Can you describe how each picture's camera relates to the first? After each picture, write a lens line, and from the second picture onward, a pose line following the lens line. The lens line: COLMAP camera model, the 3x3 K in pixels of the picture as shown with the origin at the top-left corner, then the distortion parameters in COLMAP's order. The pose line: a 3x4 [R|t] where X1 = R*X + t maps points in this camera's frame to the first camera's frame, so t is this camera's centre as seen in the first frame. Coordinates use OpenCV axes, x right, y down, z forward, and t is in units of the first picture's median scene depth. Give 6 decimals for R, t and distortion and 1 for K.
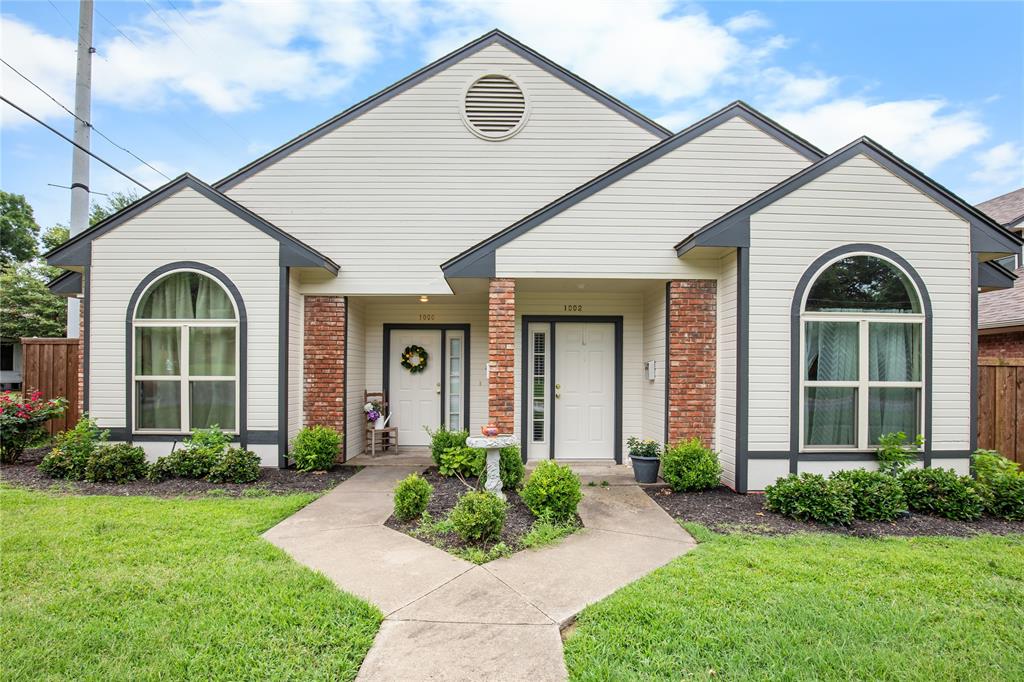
lens RADIAL K [[481.0, 0, 512.1], [0, 481.0, 379.8], [0, 0, 1]] dist [-0.035641, 0.000669]
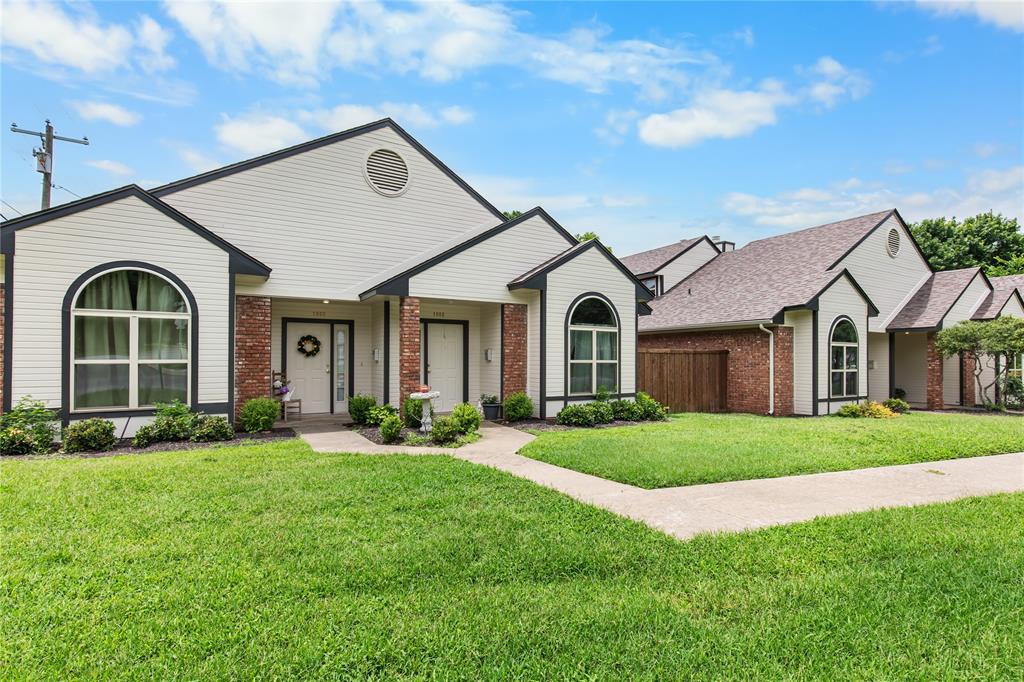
lens RADIAL K [[481.0, 0, 512.1], [0, 481.0, 379.8], [0, 0, 1]] dist [-0.035641, 0.000669]
pose [[0.861004, -0.025888, 0.507939, -0.544466], [0.009145, 0.999330, 0.035430, 0.009800], [-0.508516, -0.025860, 0.860664, -0.535470]]
